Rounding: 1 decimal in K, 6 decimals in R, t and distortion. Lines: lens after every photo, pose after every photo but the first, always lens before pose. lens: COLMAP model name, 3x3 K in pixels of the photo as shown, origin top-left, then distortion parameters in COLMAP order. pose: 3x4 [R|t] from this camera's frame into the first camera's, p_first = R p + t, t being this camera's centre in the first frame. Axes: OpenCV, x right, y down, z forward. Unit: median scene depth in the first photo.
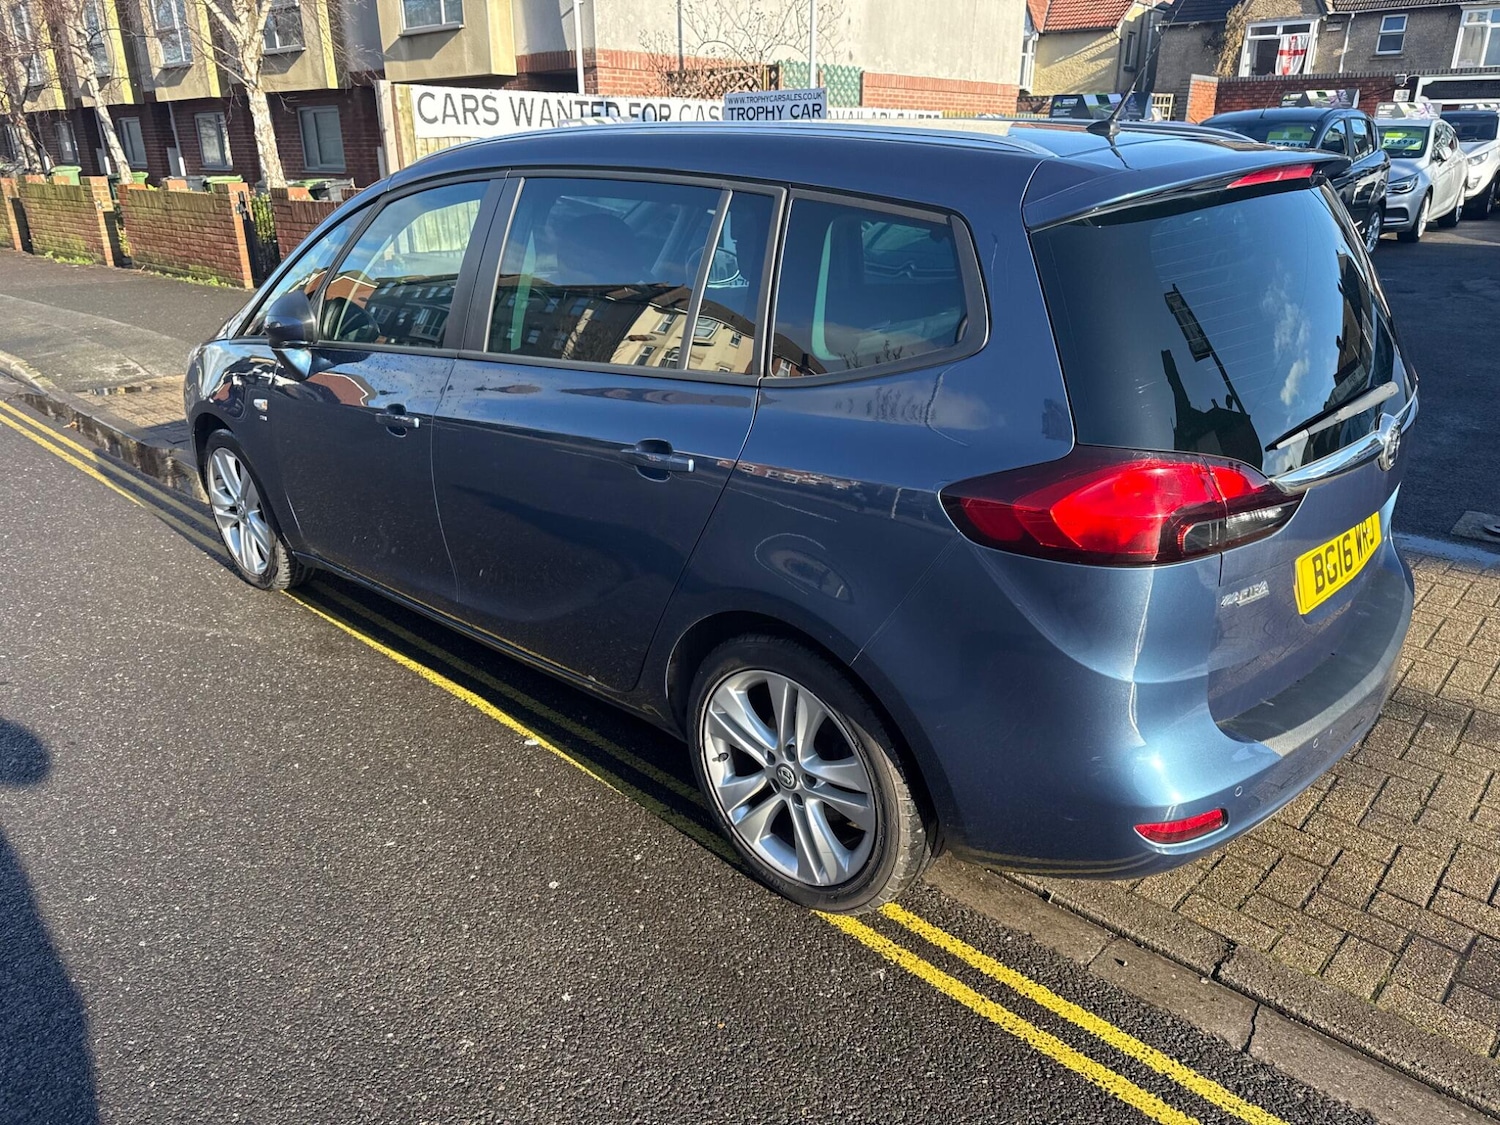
lens RADIAL K [[1068.2, 0, 752.5], [0, 1068.2, 547.8], [0, 0, 1]] dist [0.019291, -0.022015]
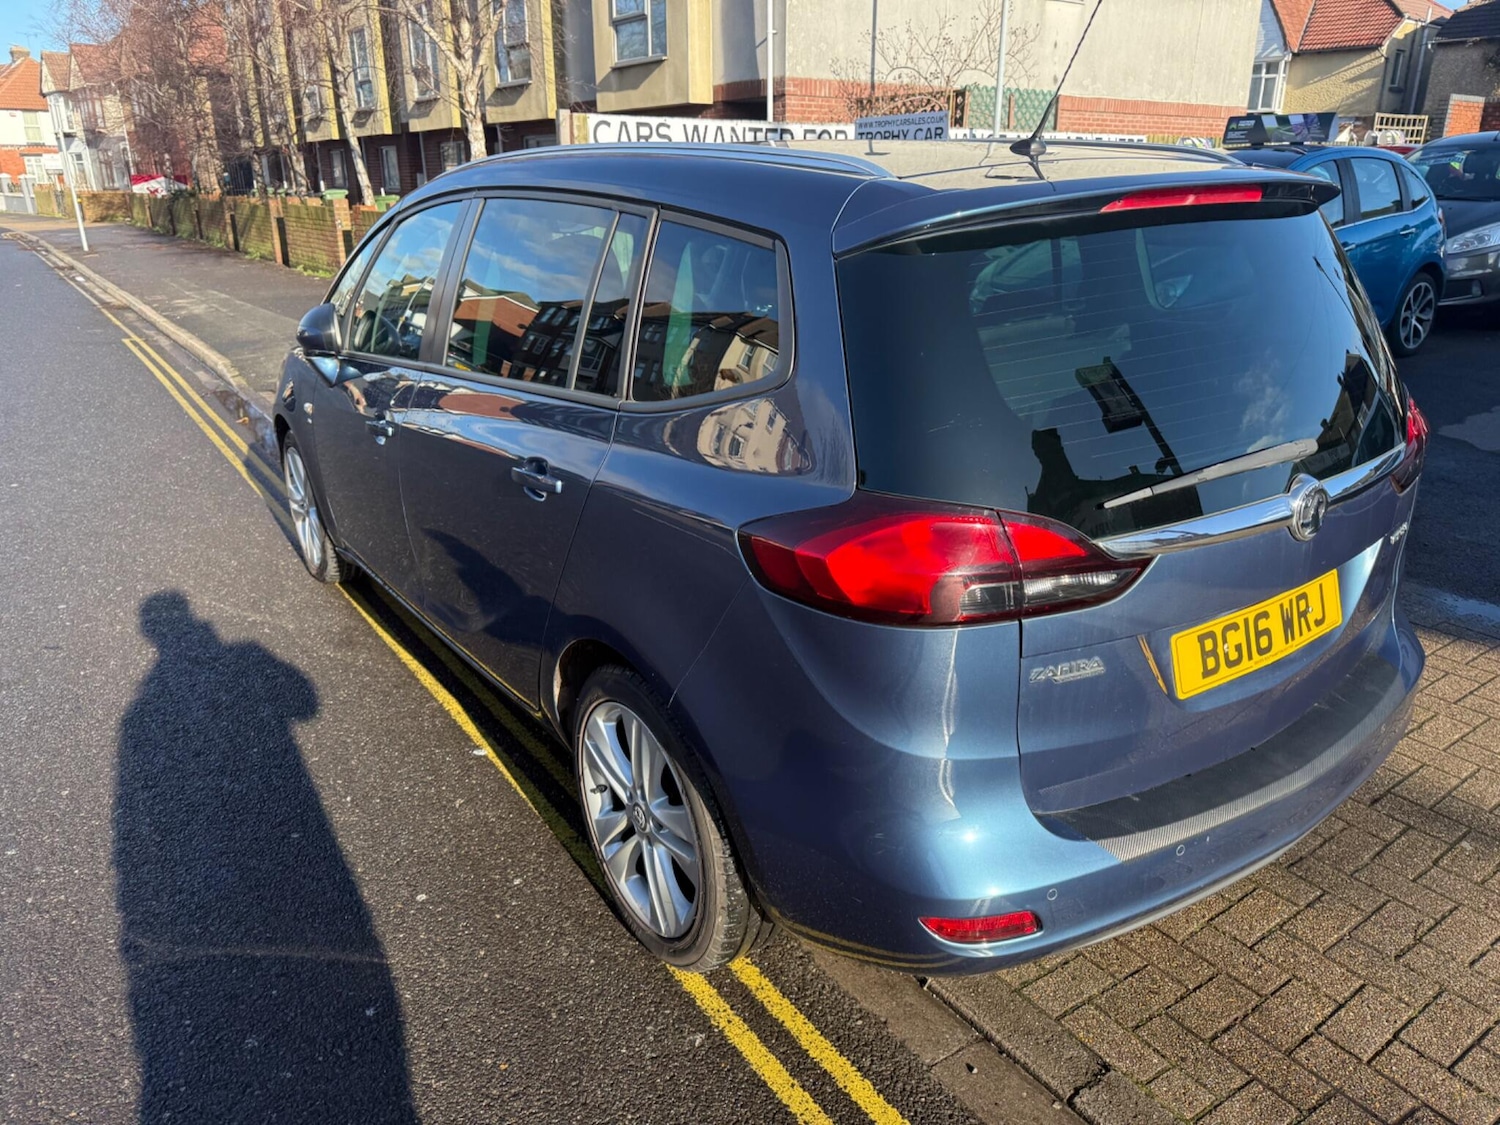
lens RADIAL K [[1068.2, 0, 752.1], [0, 1068.2, 537.4], [0, 0, 1]] dist [0.019291, -0.022015]
pose [[0.978217, 0.067553, -0.196284, 0.193150], [-0.073487, 0.997028, -0.023103, -0.013318], [0.194140, 0.037025, 0.980275, 0.044129]]
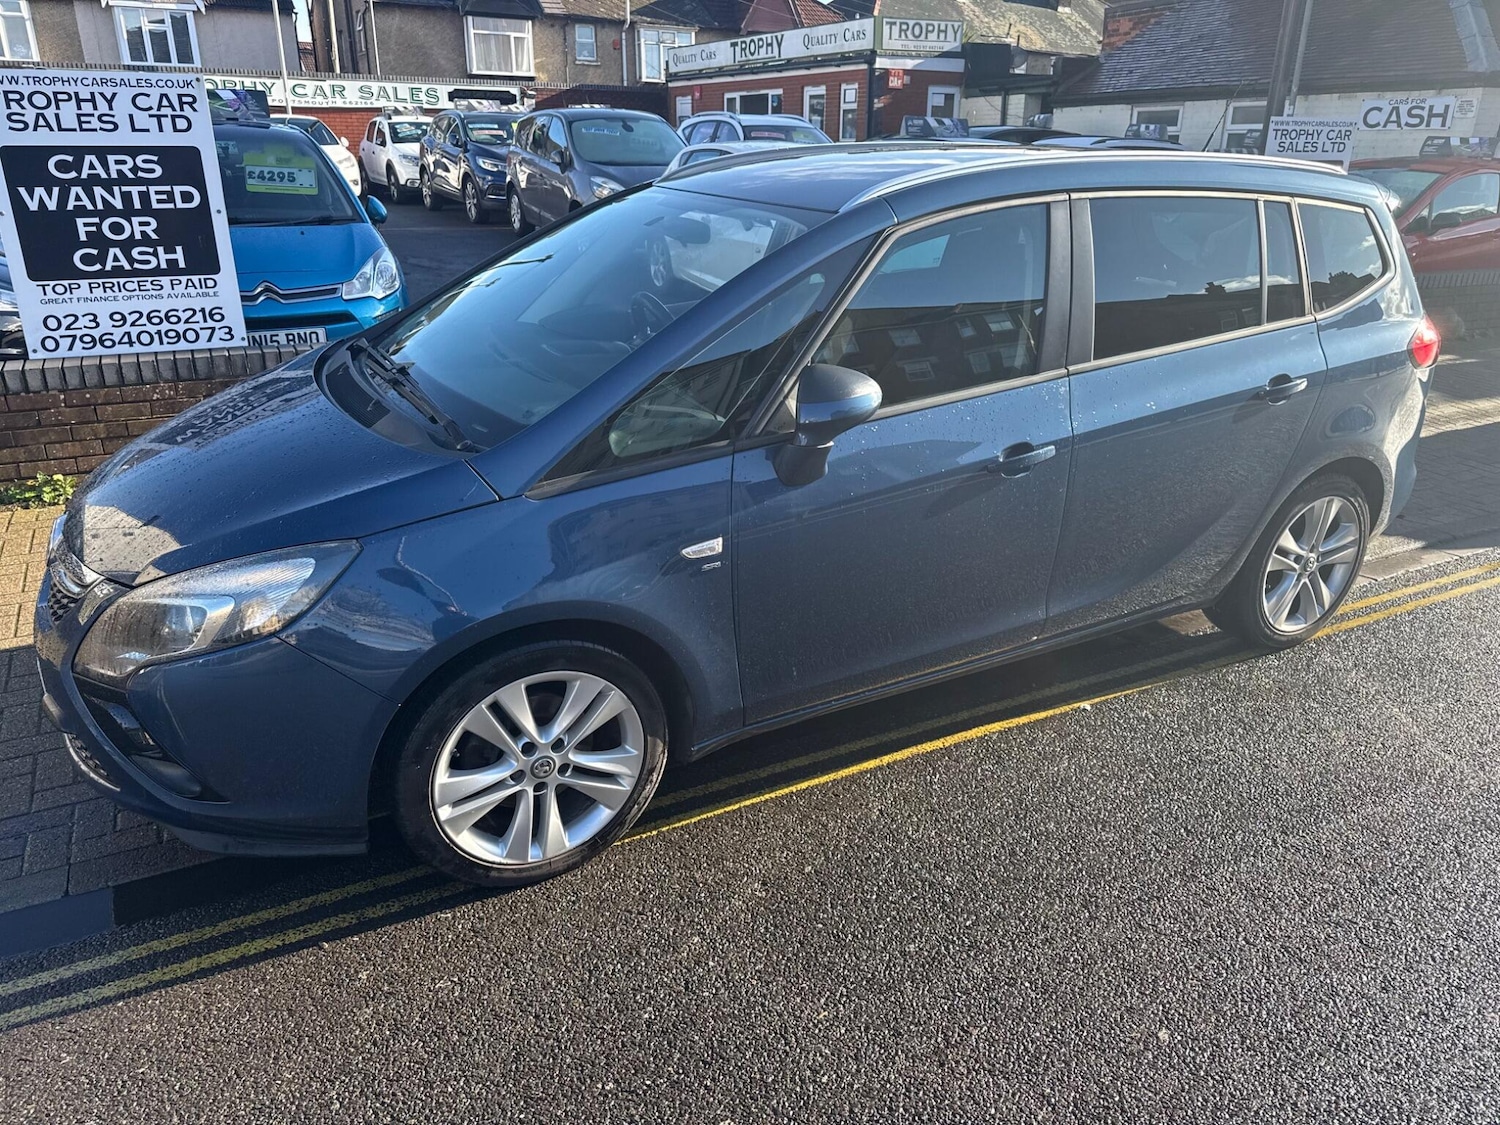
lens RADIAL K [[1068.2, 0, 746.4], [0, 1068.2, 560.4], [0, 0, 1]] dist [0.019291, -0.022015]
pose [[0.319223, -0.336755, 0.885829, -1.059067], [0.319836, 0.918175, 0.233794, -0.278761], [-0.892077, 0.208688, 0.400809, 0.706369]]
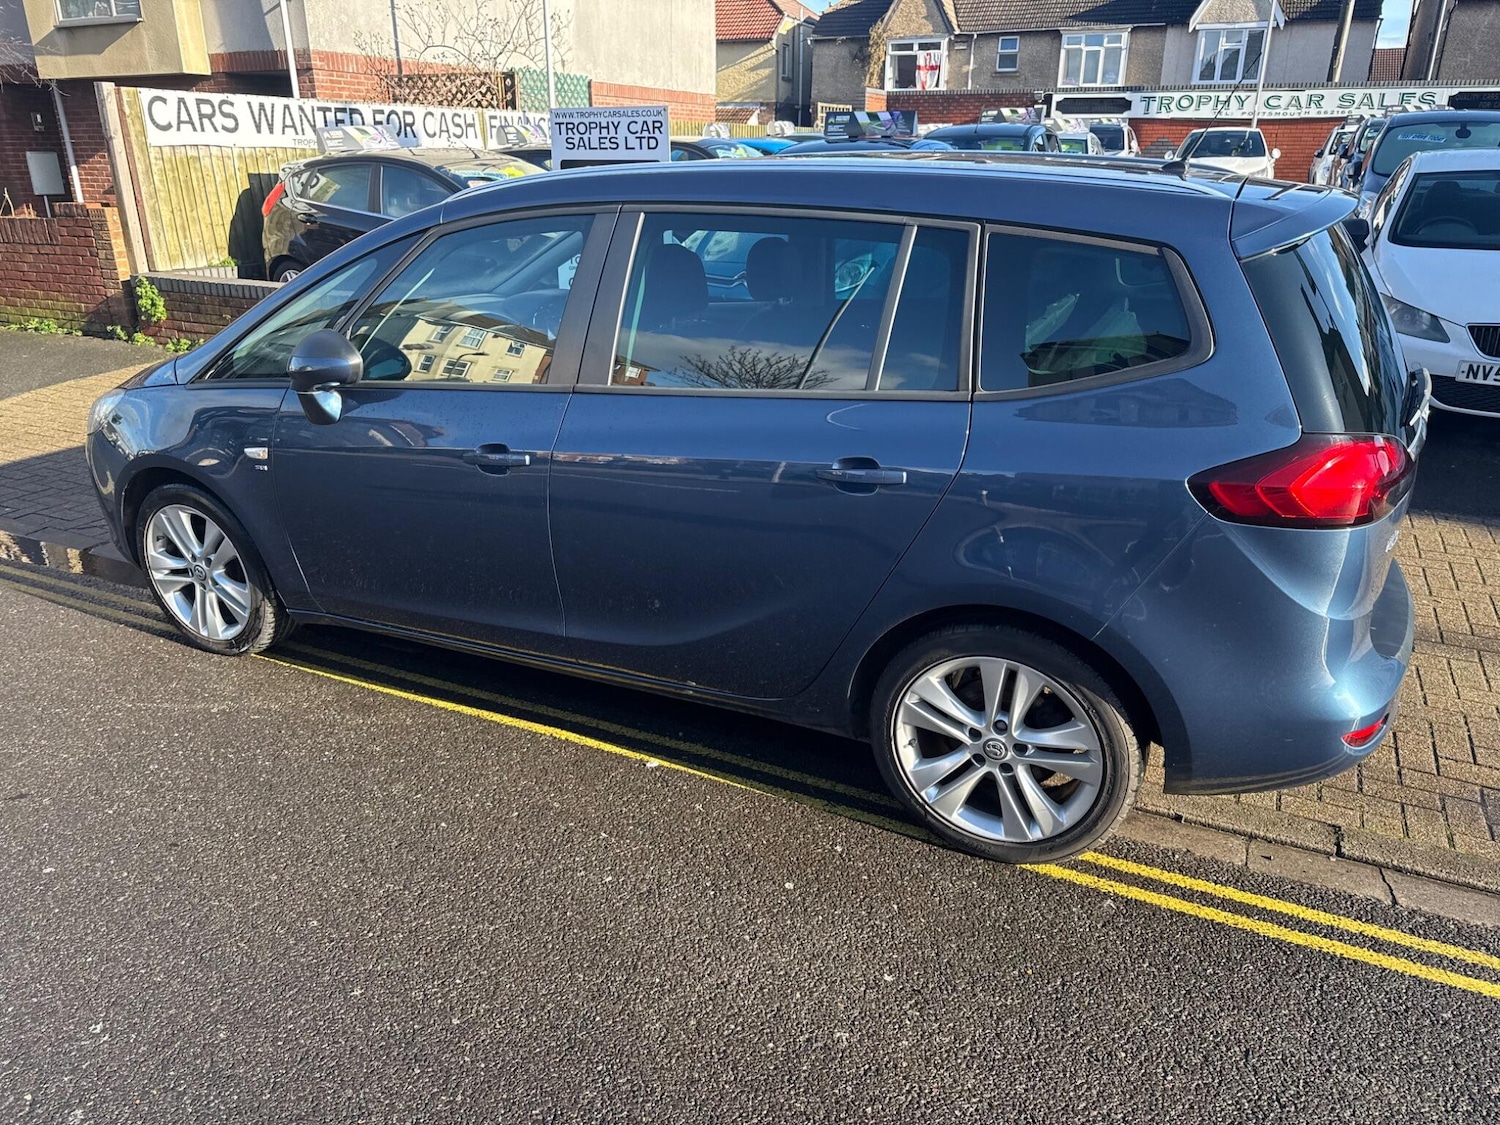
lens RADIAL K [[1068.2, 0, 750.5], [0, 1068.2, 546.0], [0, 0, 1]] dist [0.019291, -0.022015]
pose [[0.954034, -0.100007, 0.282522, -0.323621], [0.100828, 0.994835, 0.011671, -0.022665], [-0.282230, 0.017352, 0.959190, -0.001725]]
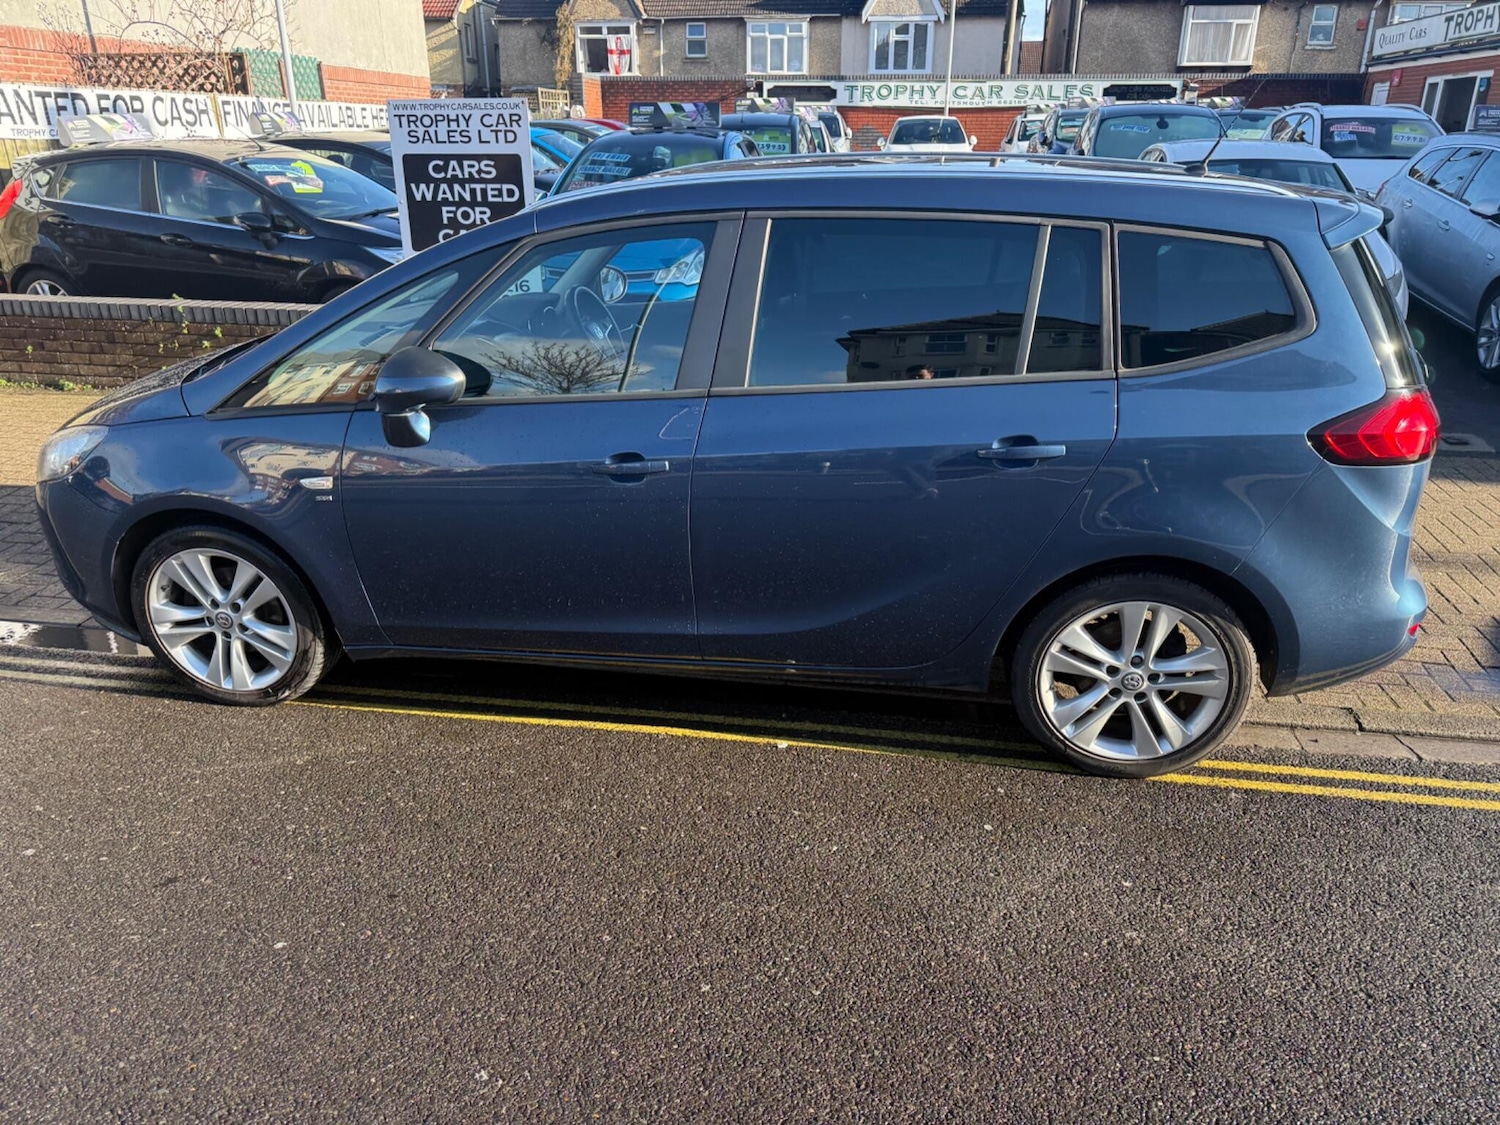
lens RADIAL K [[1068.2, 0, 748.4], [0, 1068.2, 559.5], [0, 0, 1]] dist [0.019291, -0.022015]
pose [[0.830567, -0.202360, 0.518854, -0.632536], [0.191424, 0.978619, 0.075248, -0.072863], [-0.522987, 0.036823, 0.851545, 0.088541]]
